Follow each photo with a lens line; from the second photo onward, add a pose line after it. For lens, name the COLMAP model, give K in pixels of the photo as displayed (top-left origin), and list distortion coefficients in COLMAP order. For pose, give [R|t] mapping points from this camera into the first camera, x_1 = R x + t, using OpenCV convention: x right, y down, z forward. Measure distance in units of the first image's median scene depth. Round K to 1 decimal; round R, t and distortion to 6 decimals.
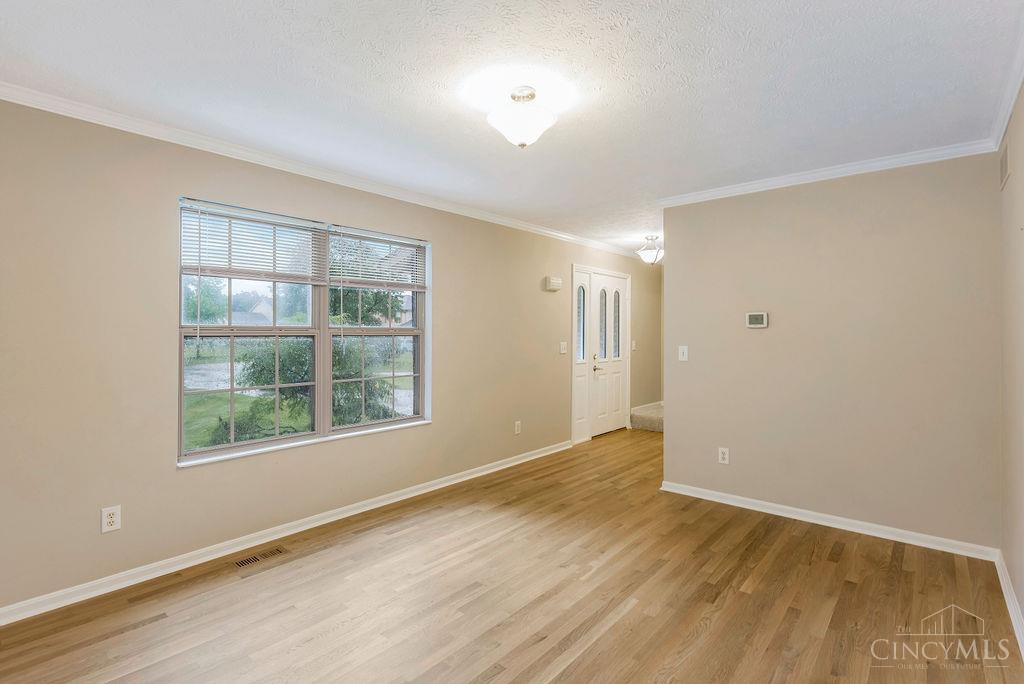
lens RADIAL K [[493.4, 0, 514.1], [0, 493.4, 335.4], [0, 0, 1]] dist [0.001455, 0.000046]
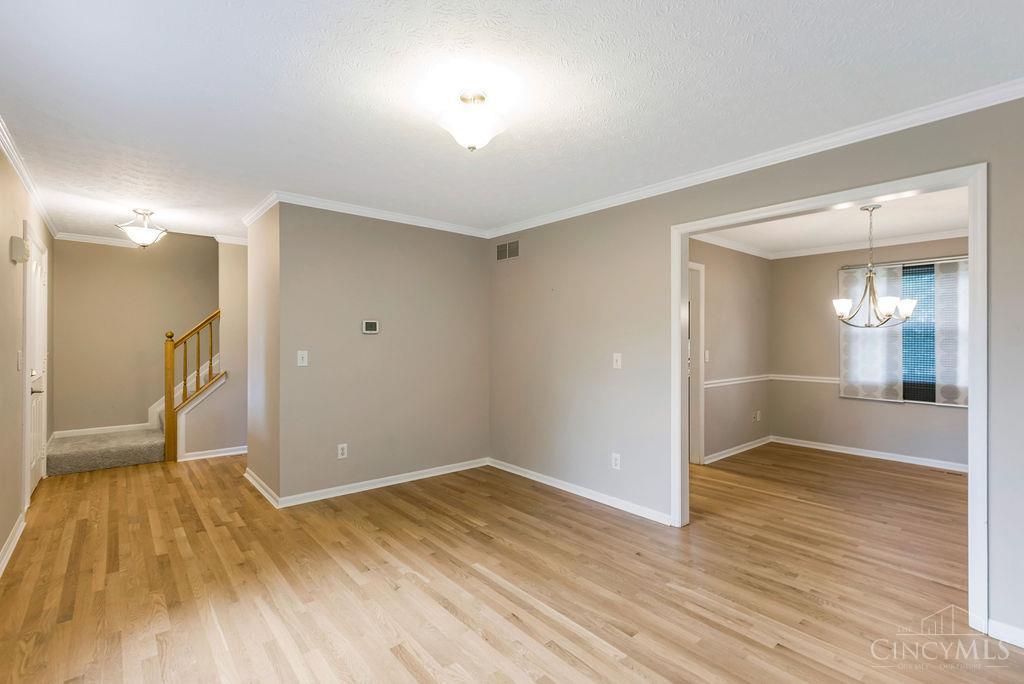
lens RADIAL K [[479.5, 0, 518.0], [0, 479.5, 336.8], [0, 0, 1]] dist [0.001049, -0.000195]
pose [[0.154143, 0.000912, 0.988048, -0.587900], [0.000044, 1.000000, -0.000930, -0.005946], [-0.988049, 0.000187, 0.154143, 0.484613]]
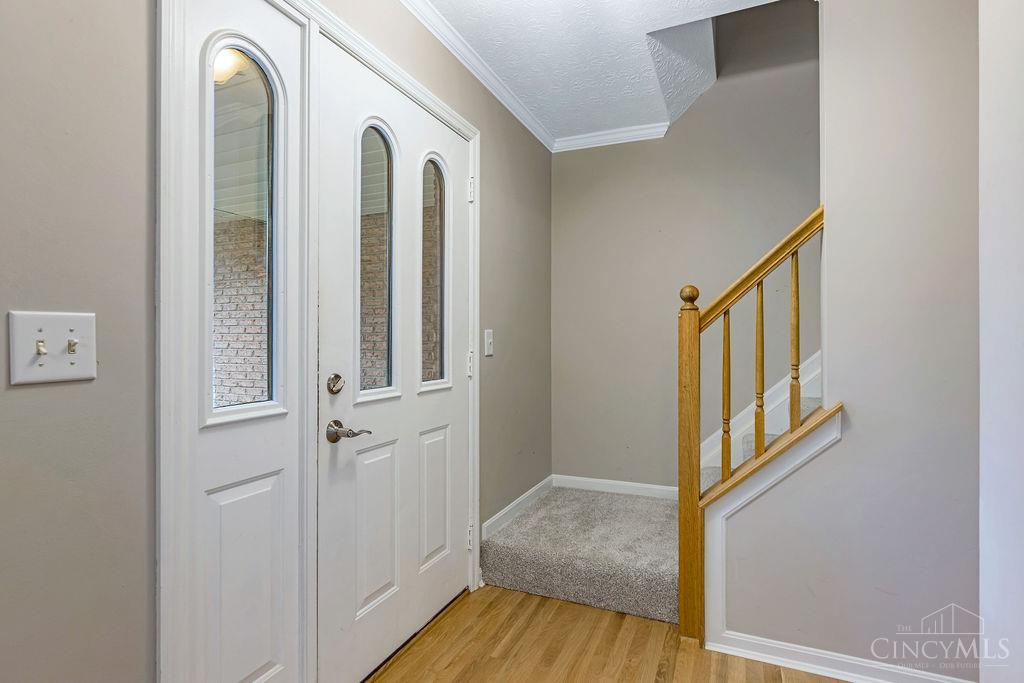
lens RADIAL K [[510.4, 0, 512.0], [0, 510.4, 341.5], [0, 0, 1]] dist [-0.000859, -0.000061]
pose [[0.959327, -0.003533, 0.282276, 0.295549], [0.003985, 0.999992, -0.001029, 0.038129], [-0.282270, 0.002113, 0.959333, 1.225439]]
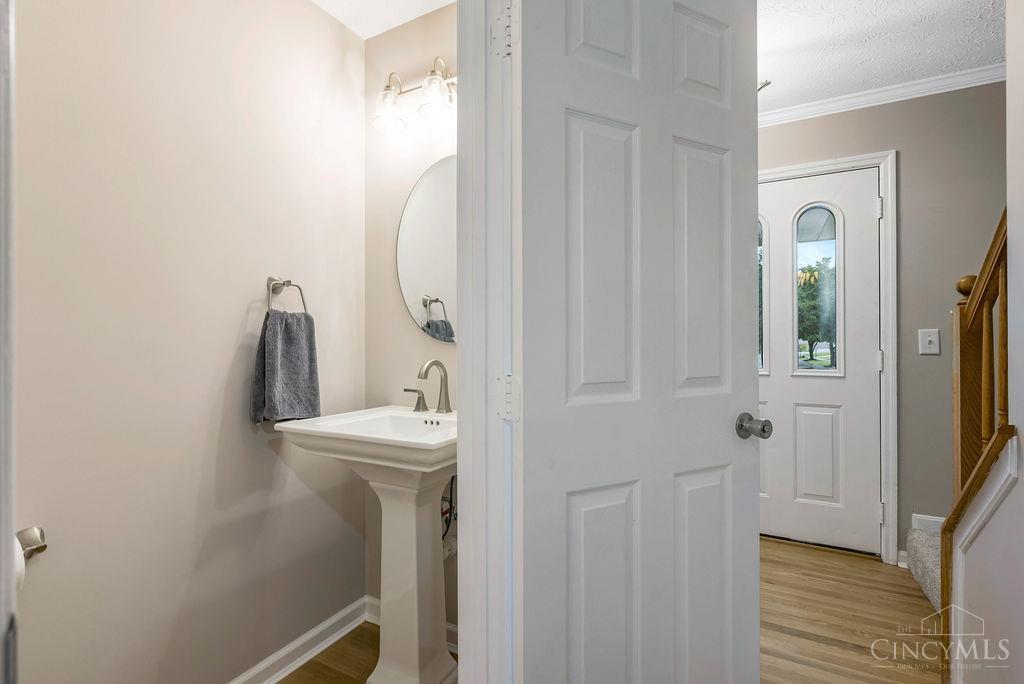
lens RADIAL K [[479.5, 0, 518.0], [0, 479.5, 336.8], [0, 0, 1]] dist [0.001049, -0.000195]
pose [[0.200515, -0.009985, -0.979640, 0.993250], [-0.001522, 0.999944, -0.010504, 0.040430], [0.979690, 0.003597, 0.200488, 1.208533]]
